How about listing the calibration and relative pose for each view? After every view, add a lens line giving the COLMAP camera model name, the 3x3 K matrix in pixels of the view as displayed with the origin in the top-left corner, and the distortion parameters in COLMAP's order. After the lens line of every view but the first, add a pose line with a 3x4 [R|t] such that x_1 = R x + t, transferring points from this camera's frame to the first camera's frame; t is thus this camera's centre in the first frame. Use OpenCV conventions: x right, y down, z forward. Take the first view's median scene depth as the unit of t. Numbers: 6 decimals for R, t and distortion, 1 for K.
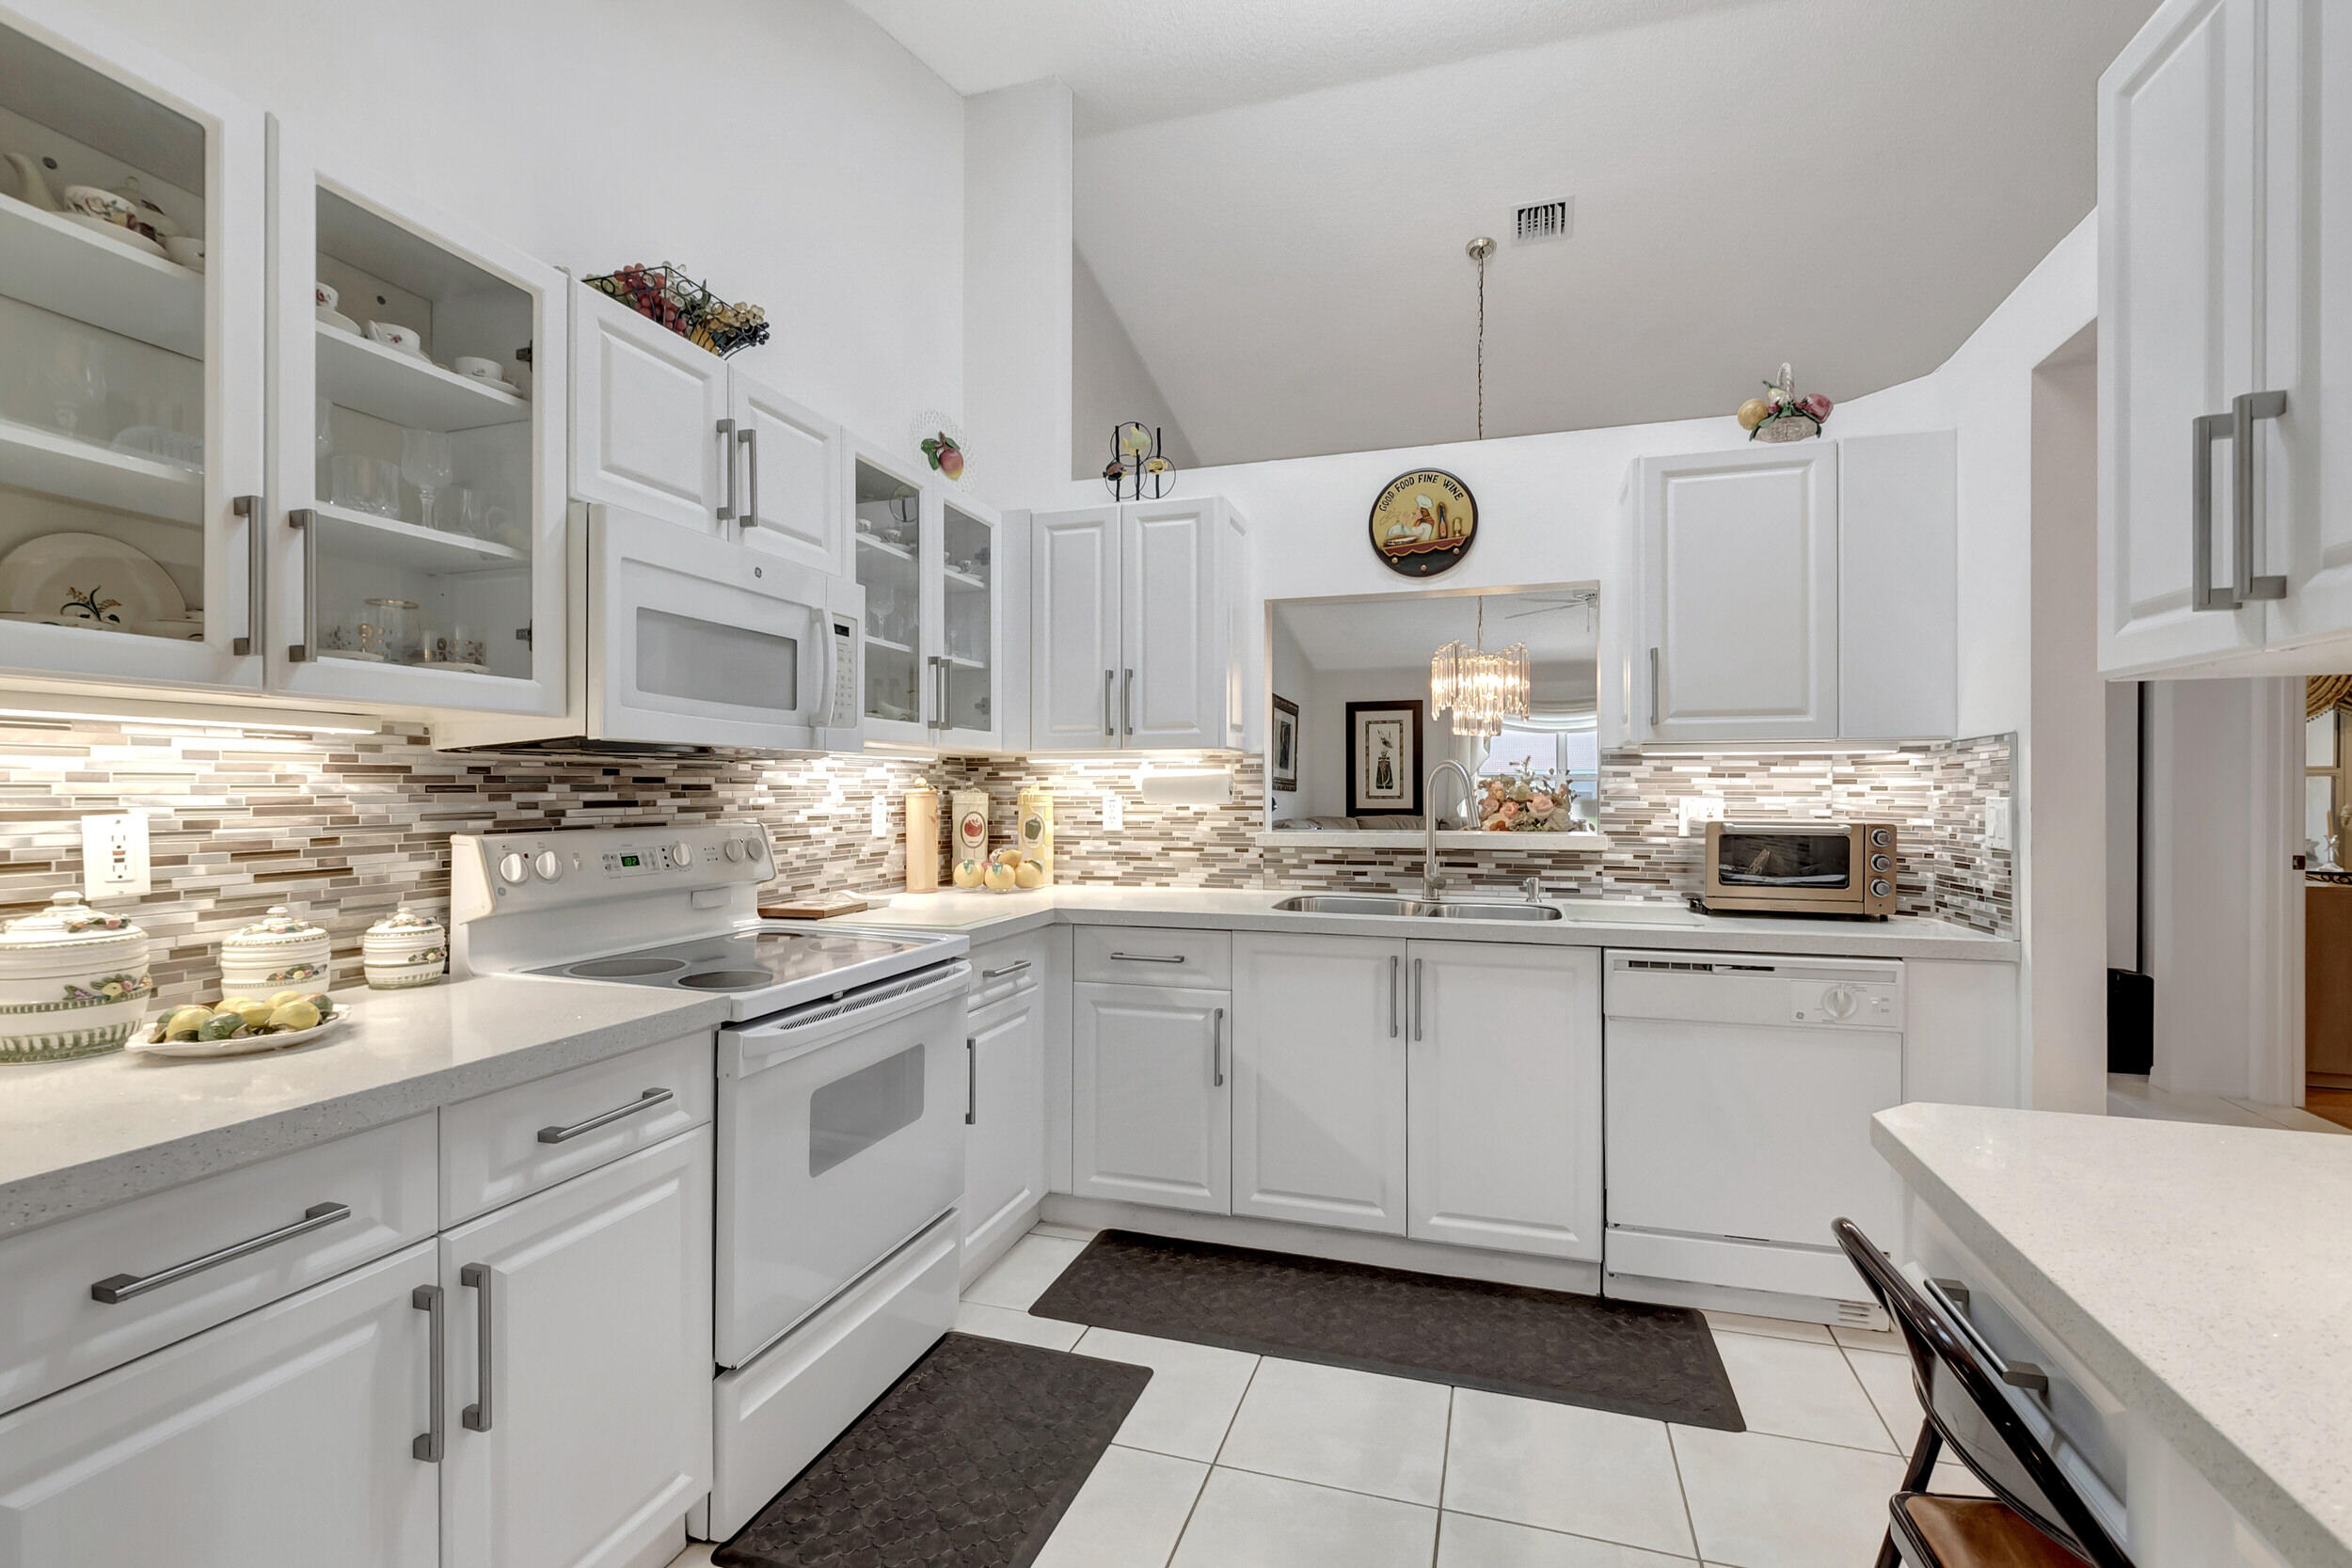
lens RADIAL K [[1044.4, 0, 1175.0], [0, 1044.4, 792.7], [0, 0, 1]] dist [0.000465, -0.002979]
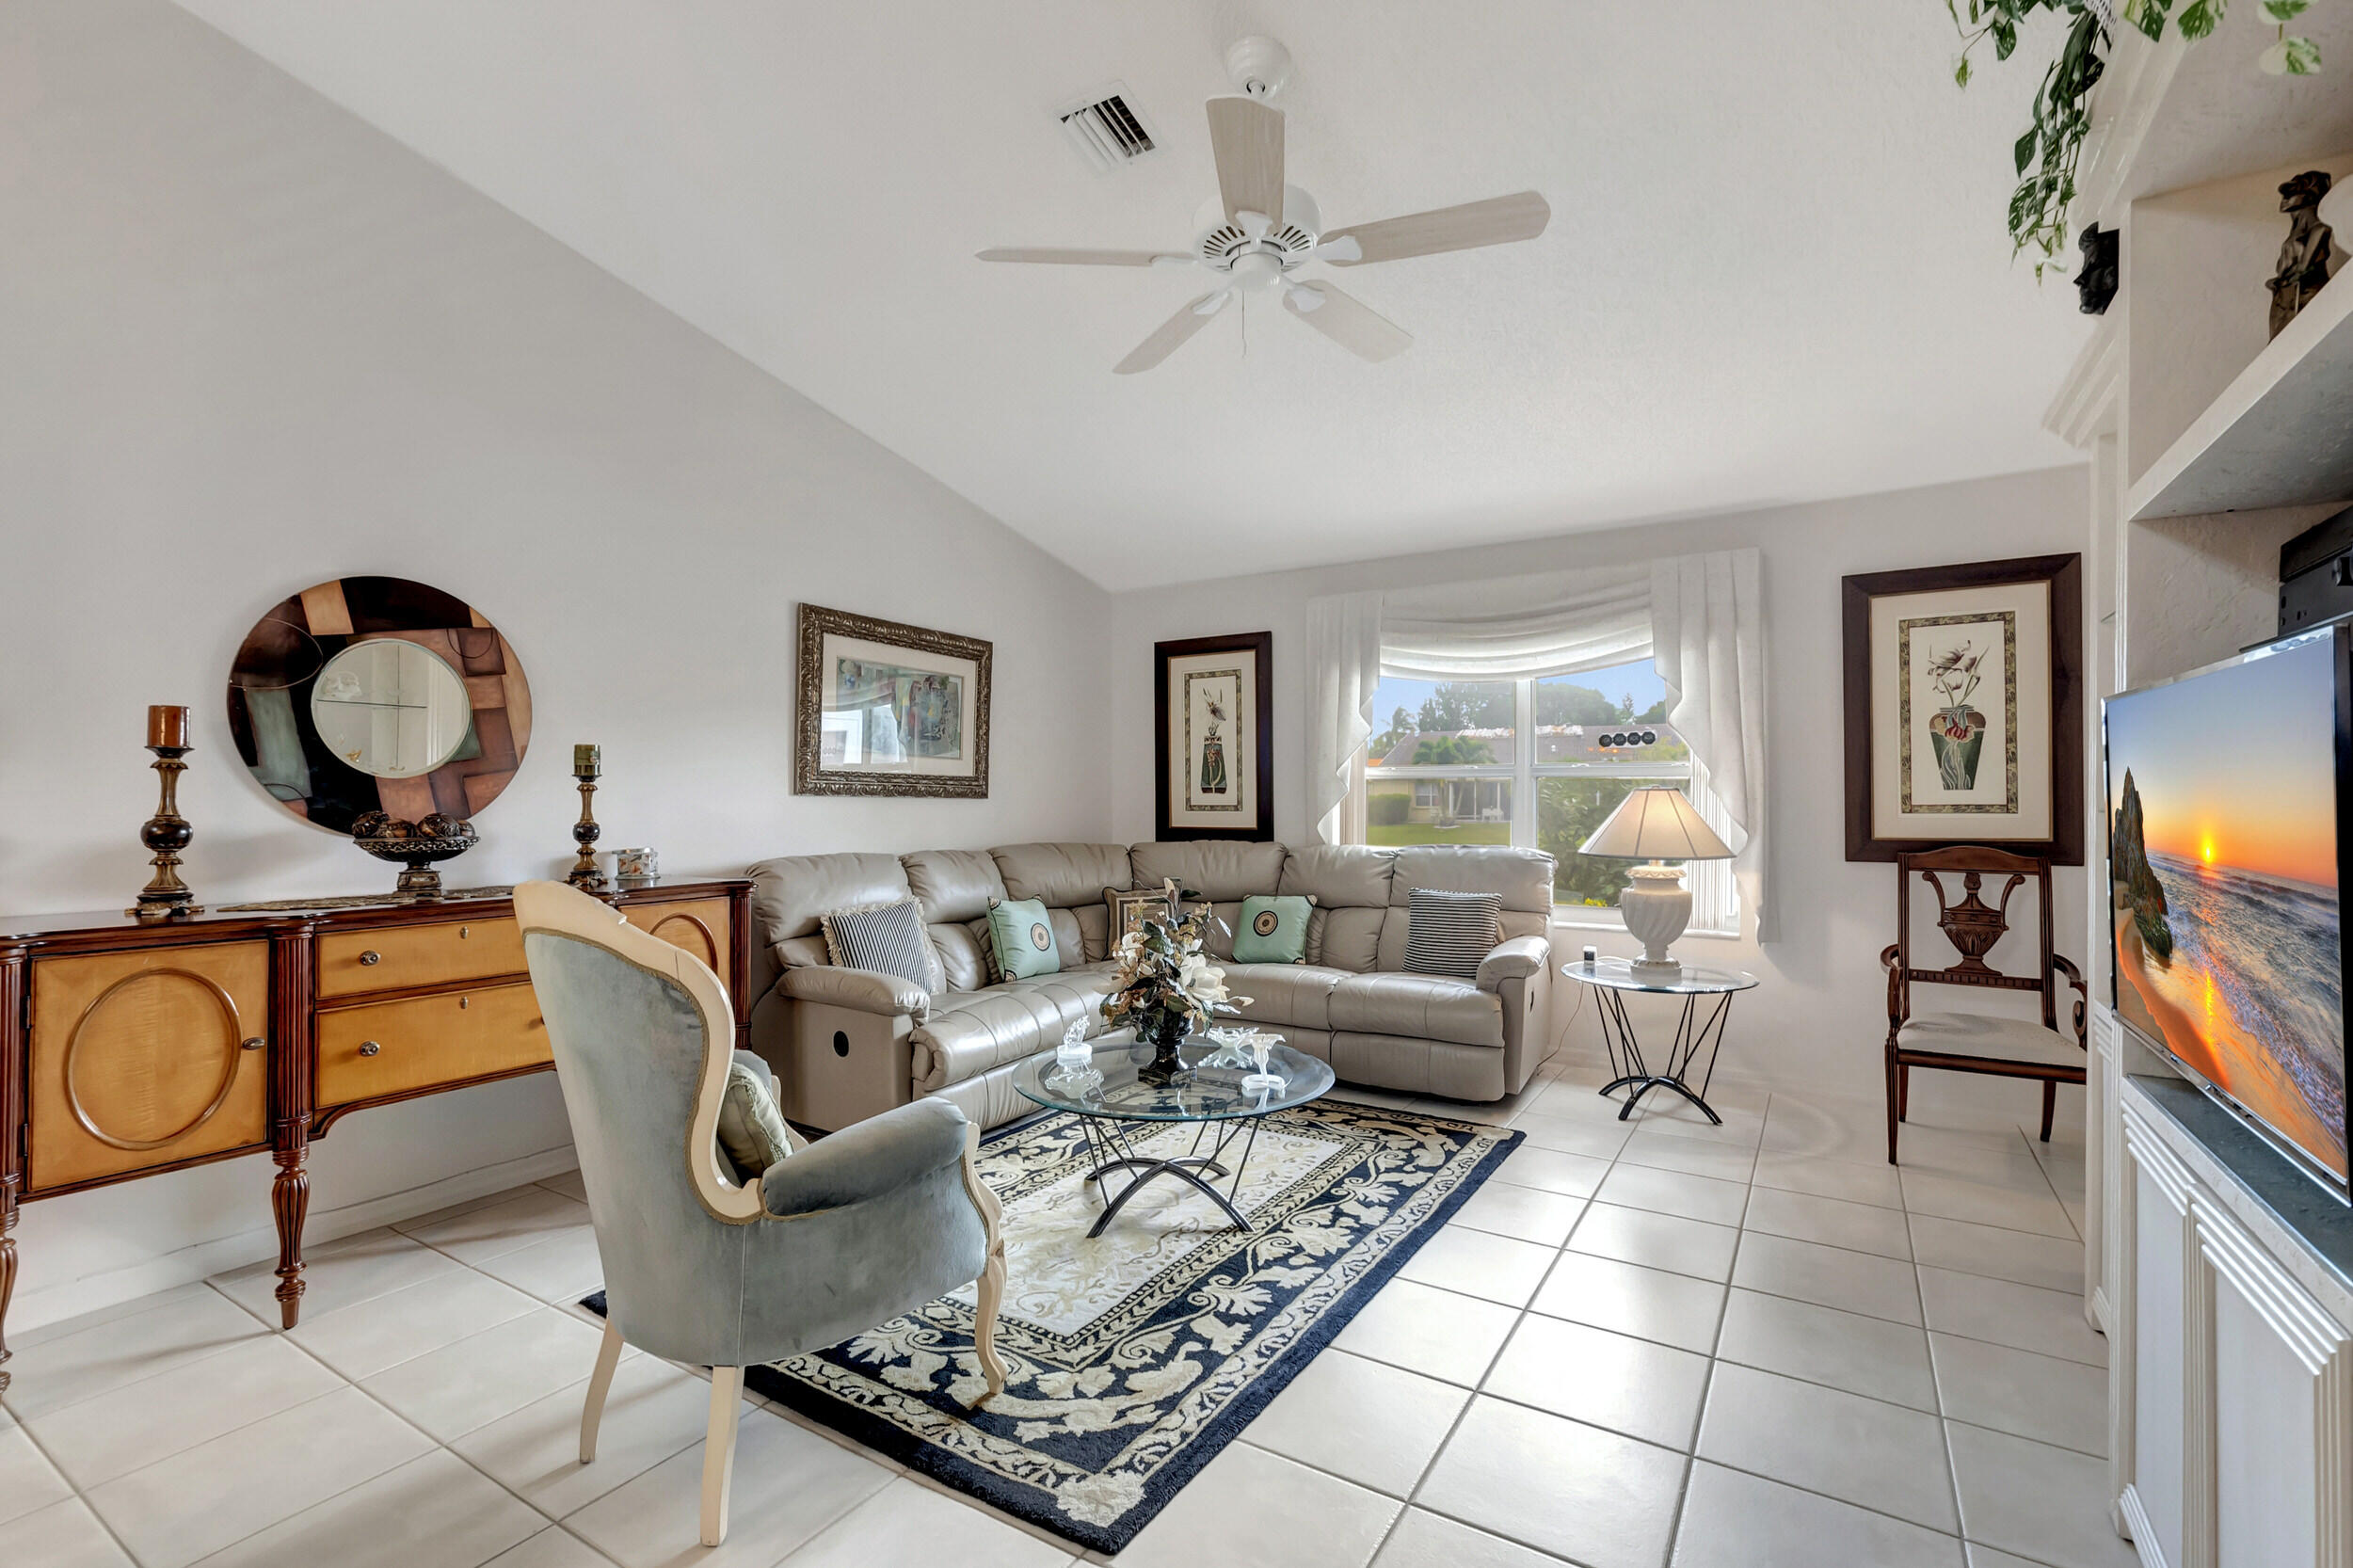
lens RADIAL K [[1045.0, 0, 1176.6], [0, 1045.0, 797.3], [0, 0, 1]] dist [0.000465, -0.002979]
pose [[0.966811, -0.003990, -0.255462, 1.078889], [0.004026, 0.999992, -0.000382, -0.004833], [0.255462, -0.000659, 0.966819, 1.504107]]
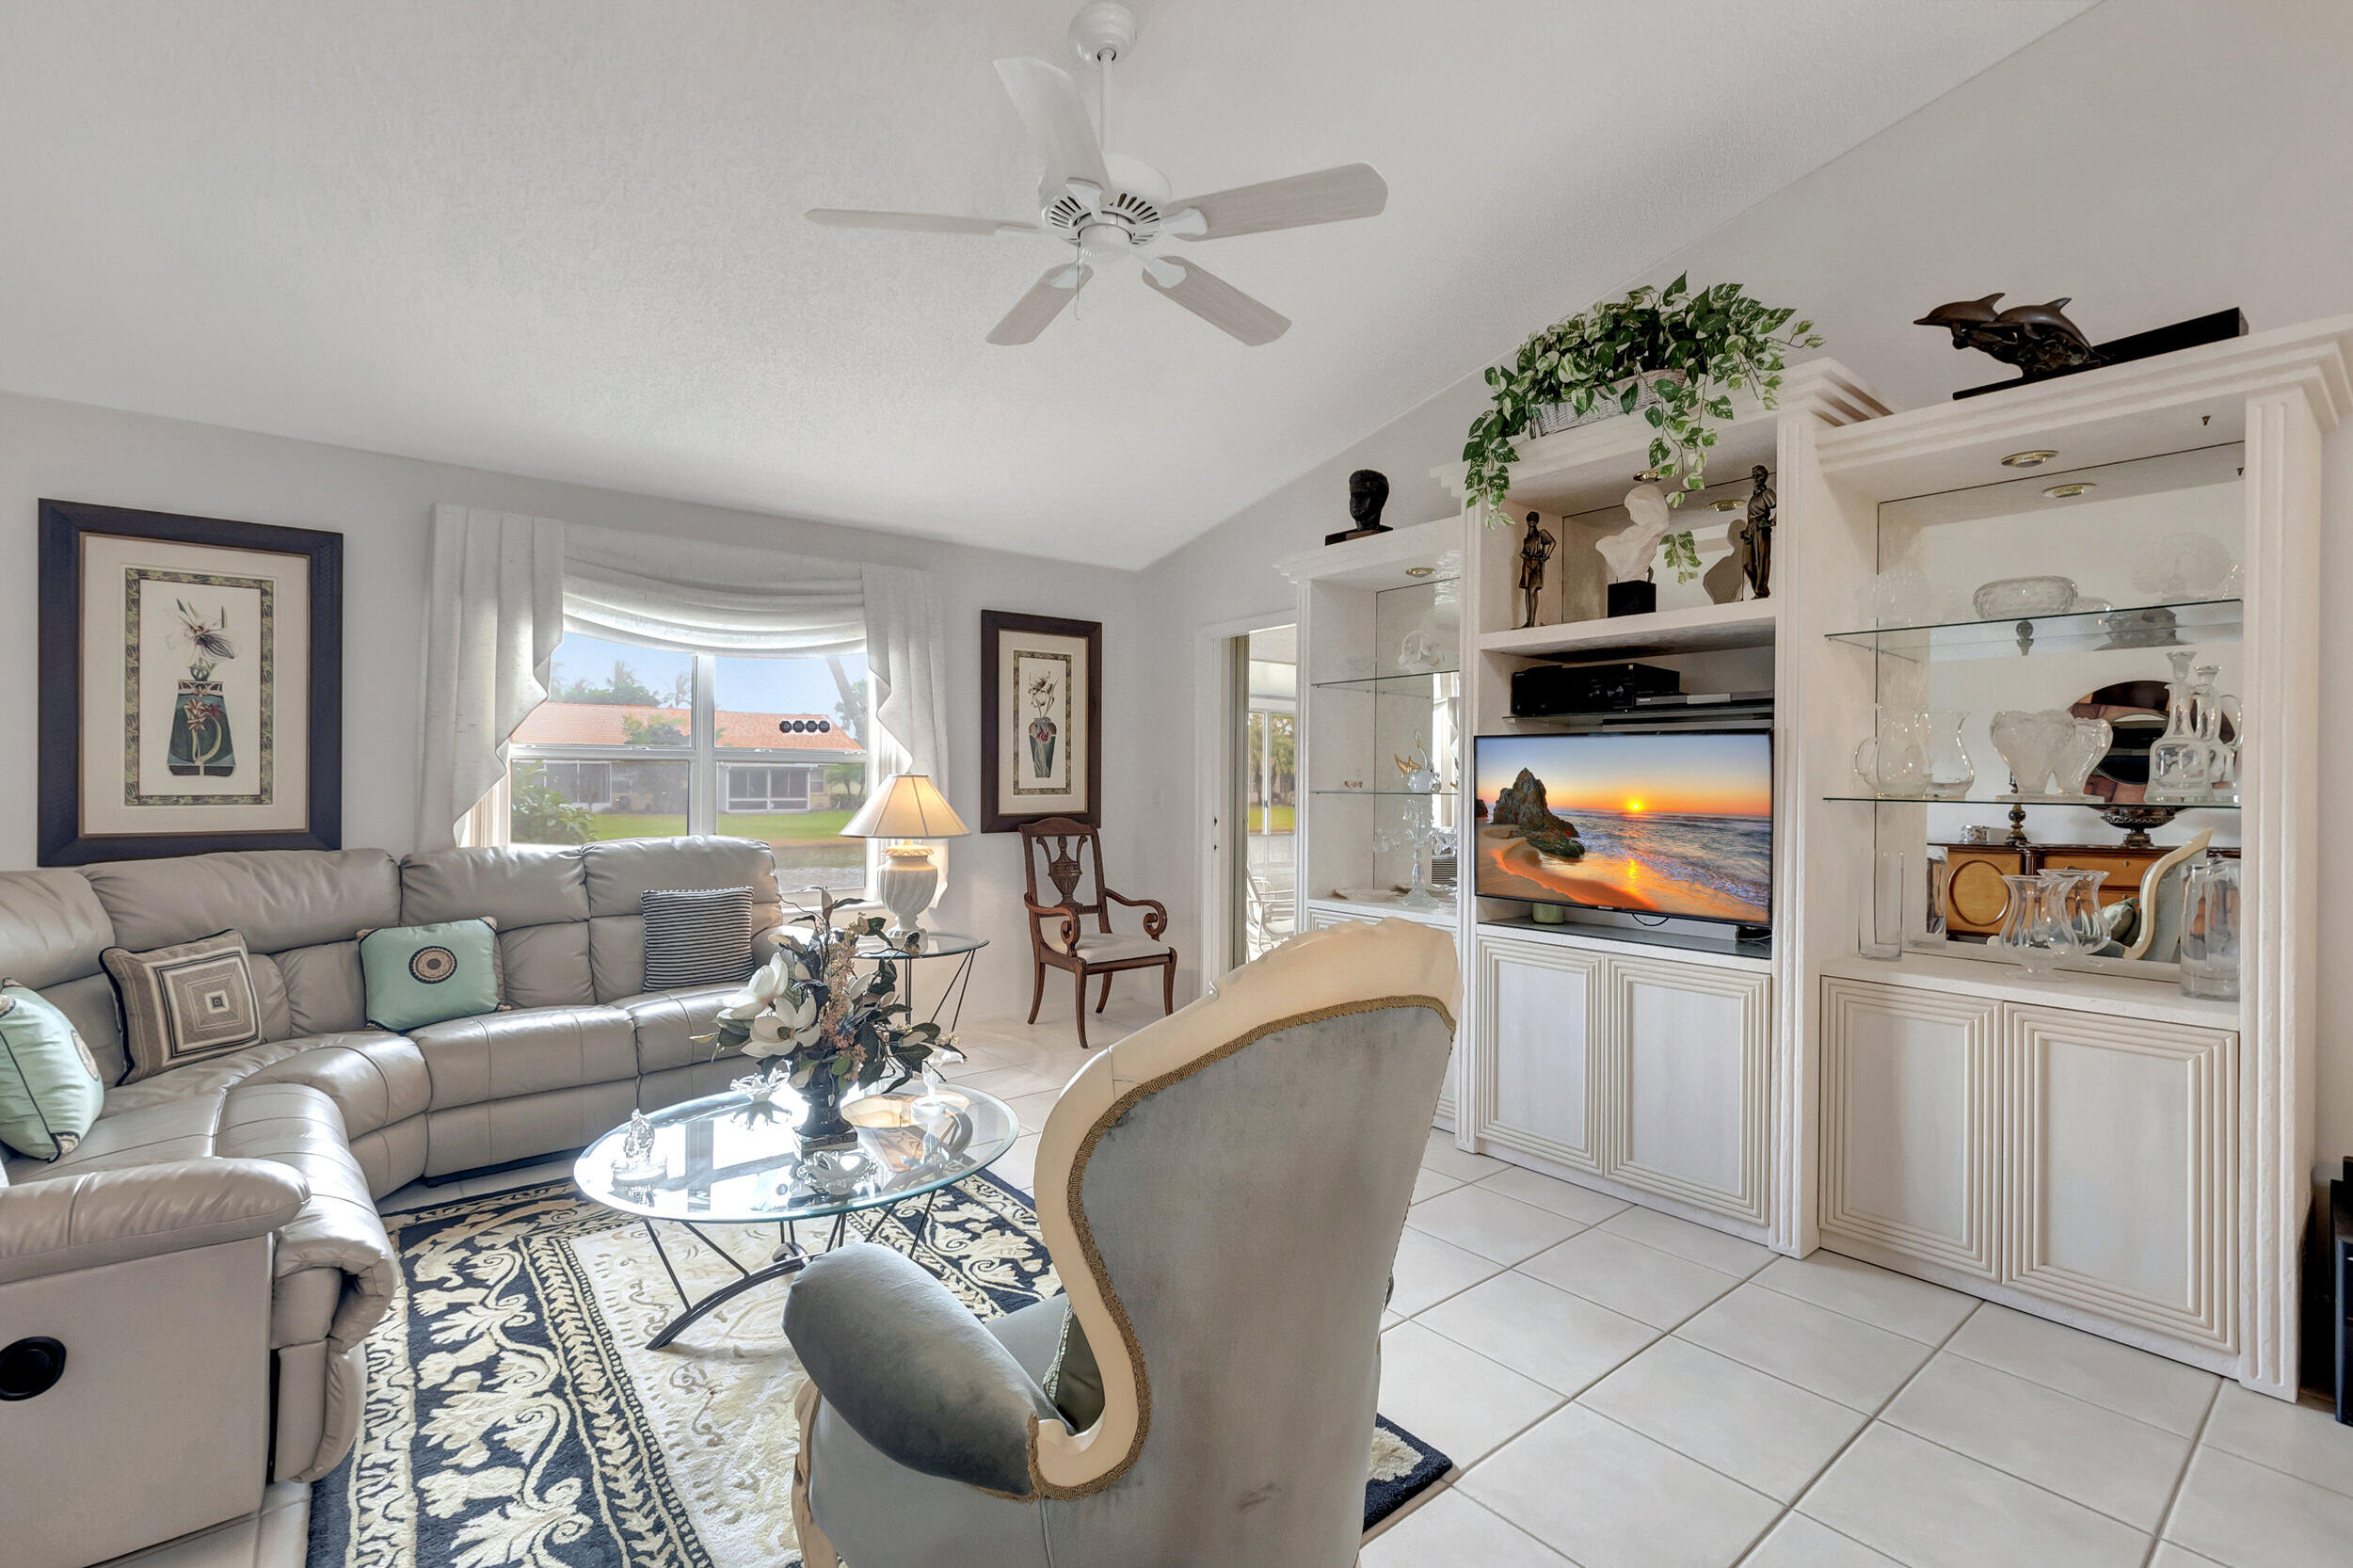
lens RADIAL K [[1045.0, 0, 1169.2], [0, 1045.0, 775.4], [0, 0, 1]] dist [0.000465, -0.002979]
pose [[0.556698, 0.003470, 0.830708, 0.310889], [0.000956, 0.999988, -0.004819, -0.005990], [-0.830714, 0.003477, 0.556688, 1.819784]]
